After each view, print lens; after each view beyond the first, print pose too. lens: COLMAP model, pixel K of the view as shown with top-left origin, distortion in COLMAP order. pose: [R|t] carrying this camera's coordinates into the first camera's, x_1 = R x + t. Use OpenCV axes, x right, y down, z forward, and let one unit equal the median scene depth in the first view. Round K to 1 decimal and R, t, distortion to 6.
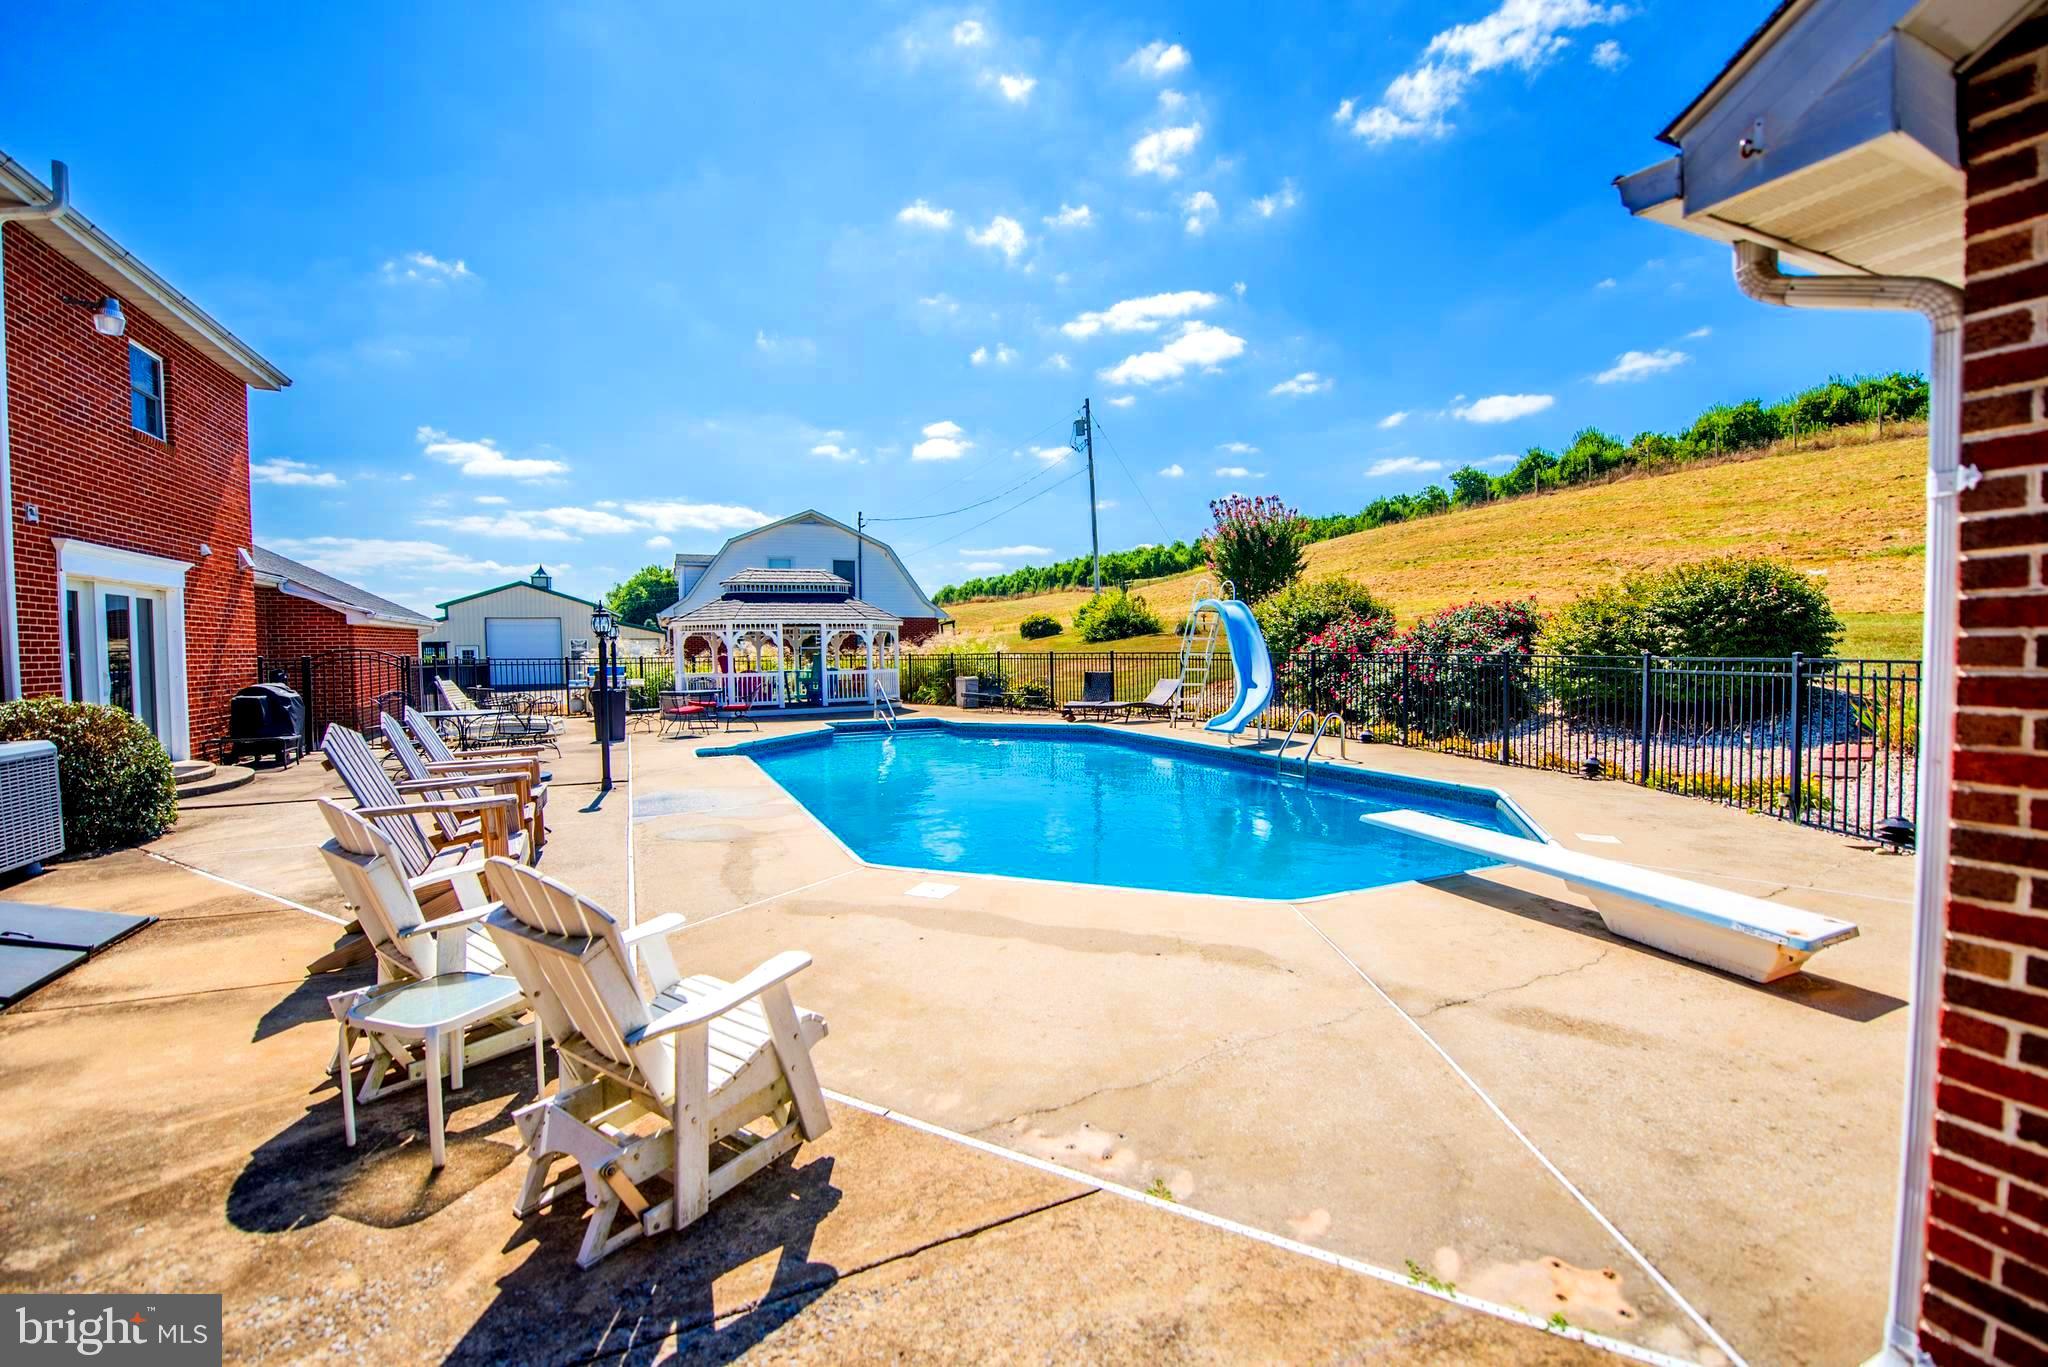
lens RADIAL K [[851.9, 0, 1022.6], [0, 851.9, 682.4], [0, 0, 1]] dist [-0.011013, -0.006672]
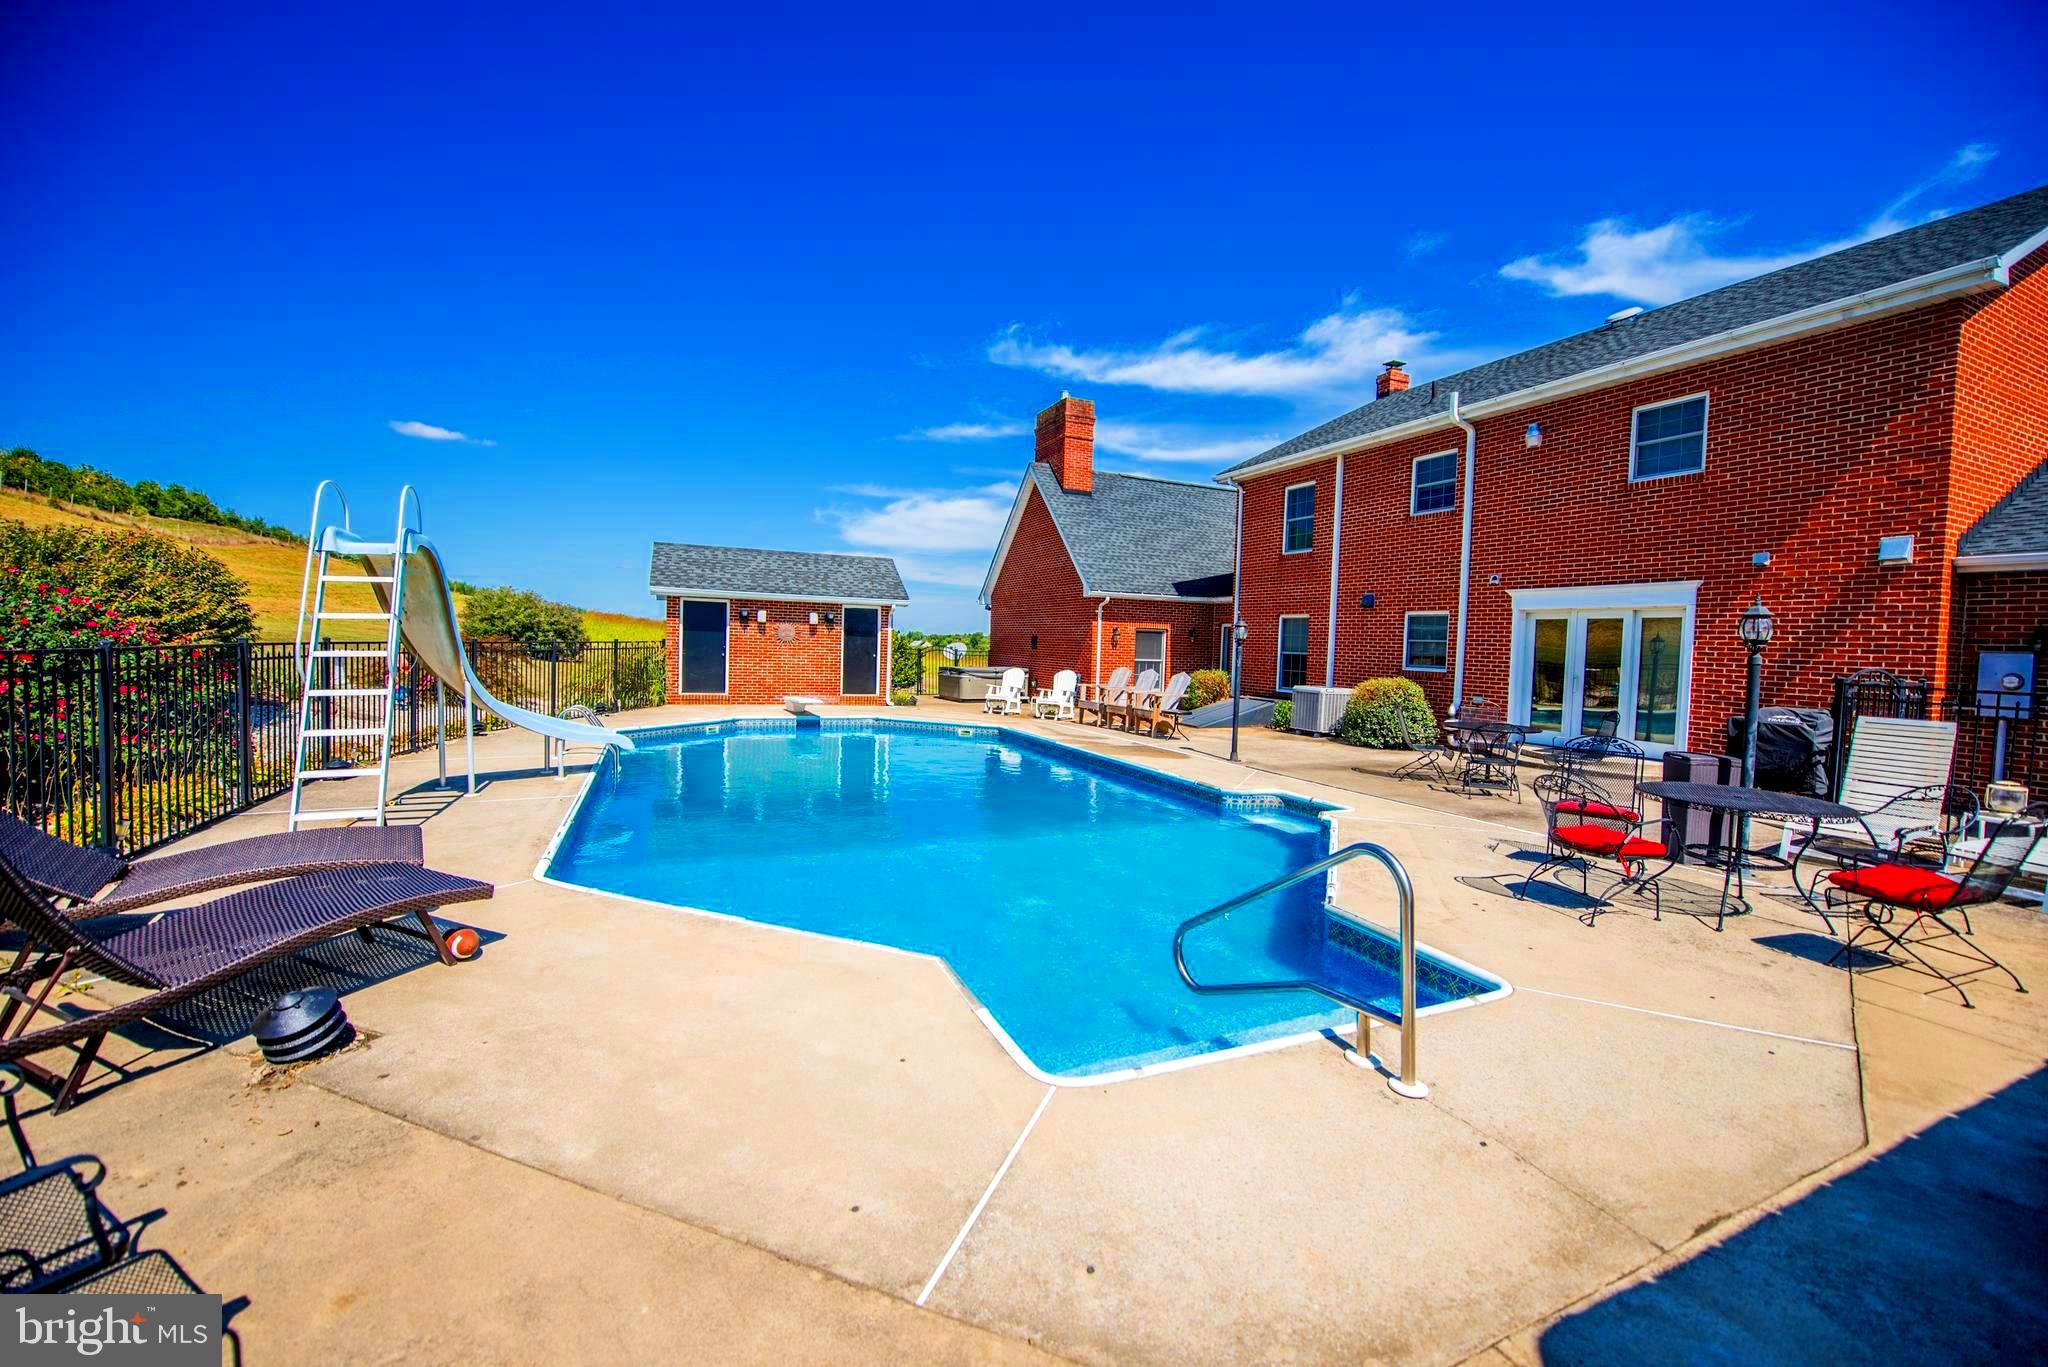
lens RADIAL K [[815.4, 0, 1020.3], [0, 815.4, 683.1], [0, 0, 1]] dist [-0.011581, -0.003574]
pose [[-0.999599, -0.022221, 0.017577, -0.124859], [-0.020561, 0.995768, 0.089575, -0.064968], [-0.019493, 0.089178, -0.995825, 1.501631]]
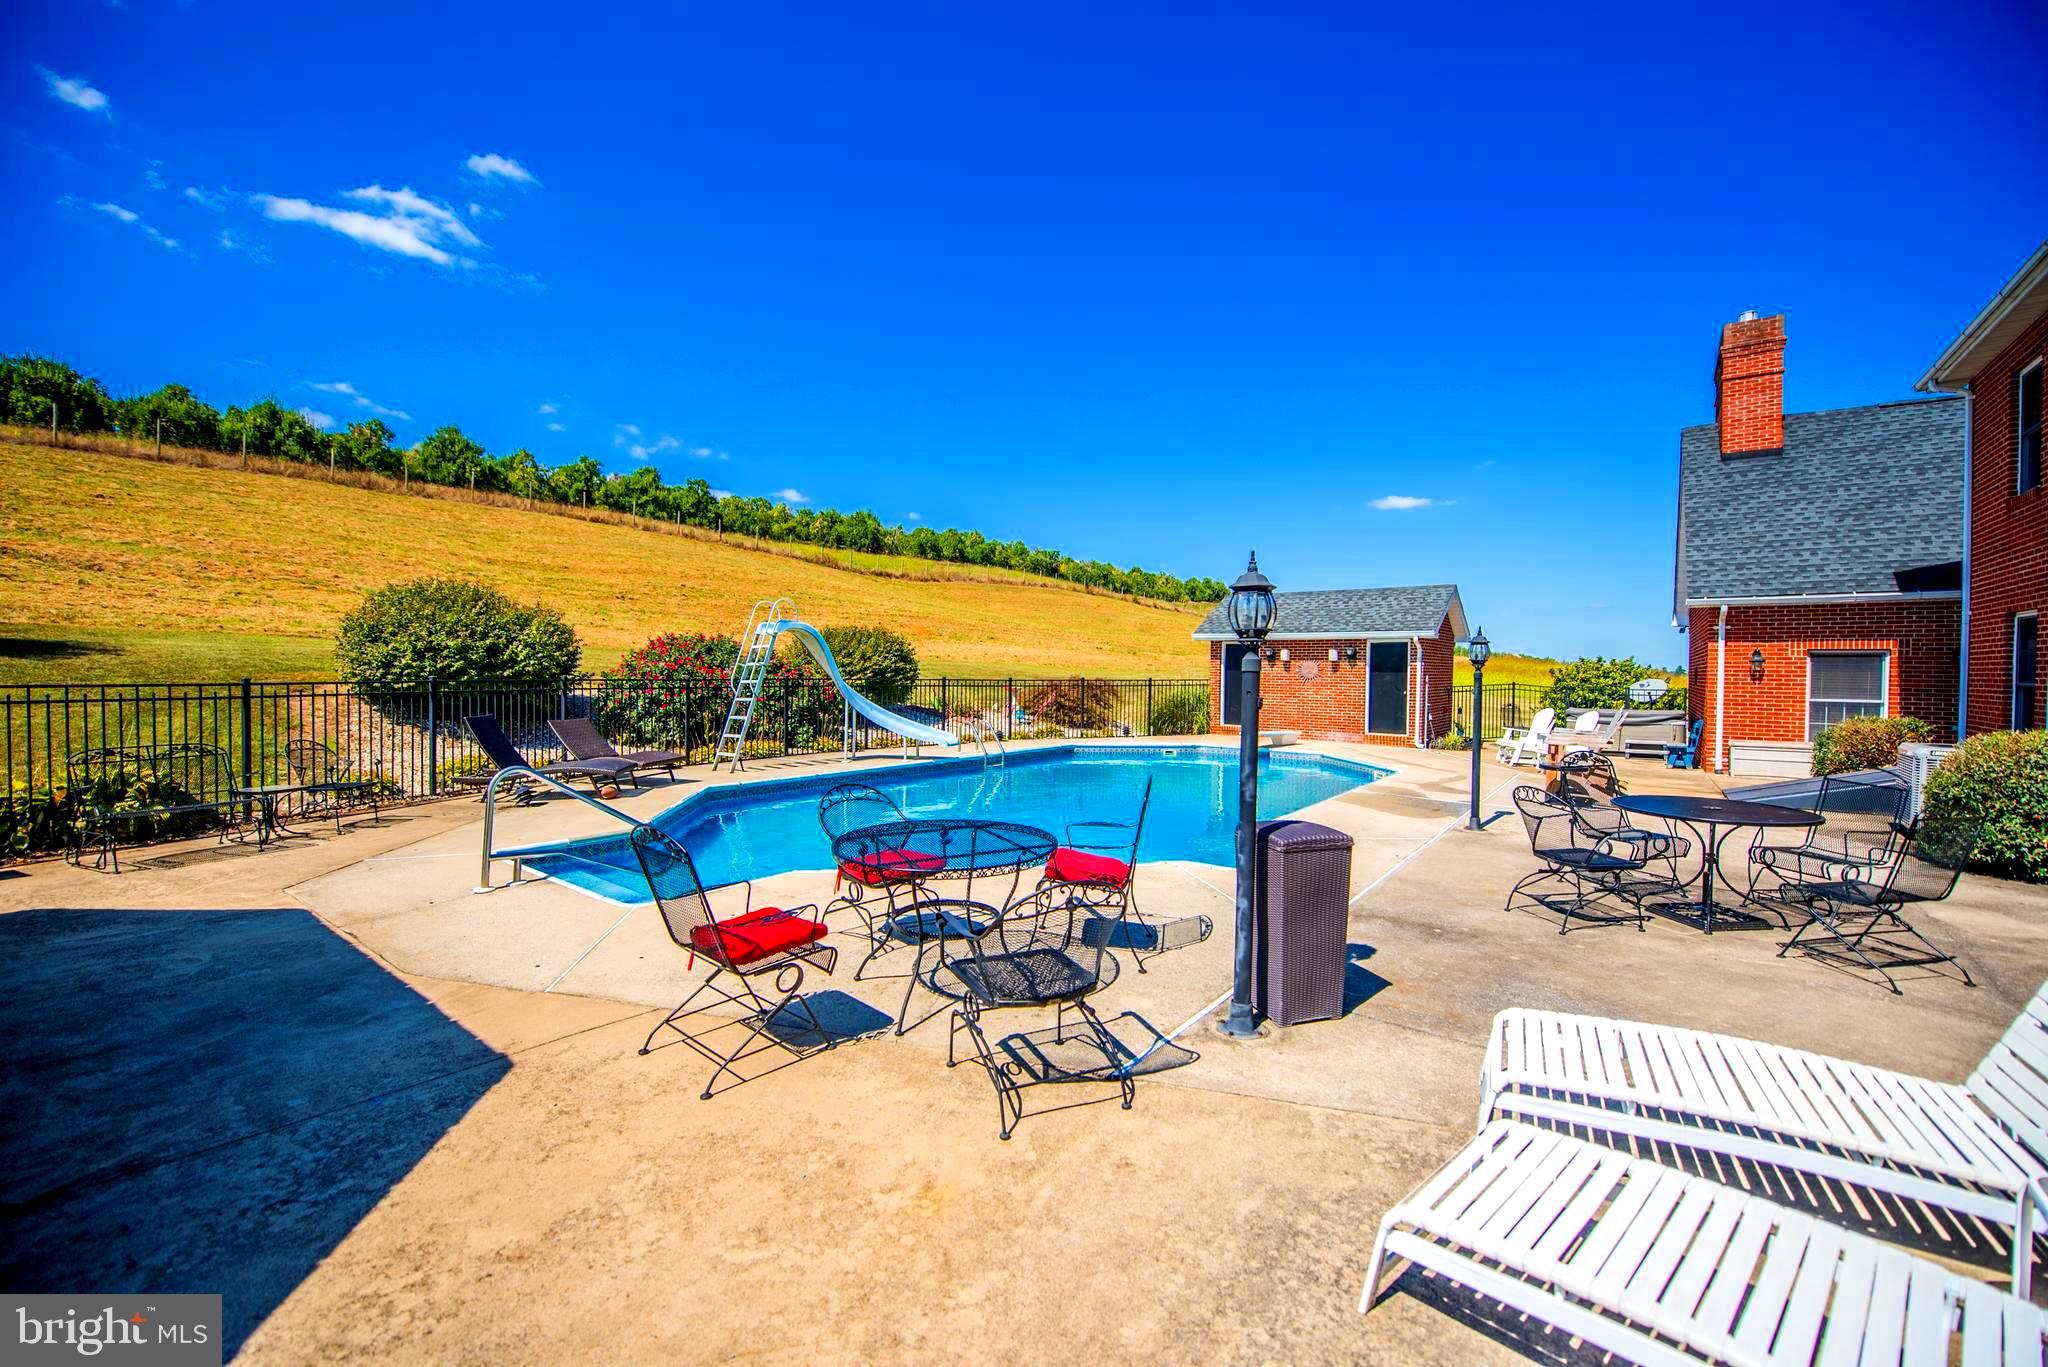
lens RADIAL K [[815.3, 0, 1020.1], [0, 815.3, 682.1], [0, 0, 1]] dist [-0.012748, -0.003066]
pose [[-0.463407, -0.009650, 0.886093, -0.707488], [0.029583, 0.999215, 0.026354, -0.050032], [-0.885652, 0.038426, -0.462758, 1.244580]]
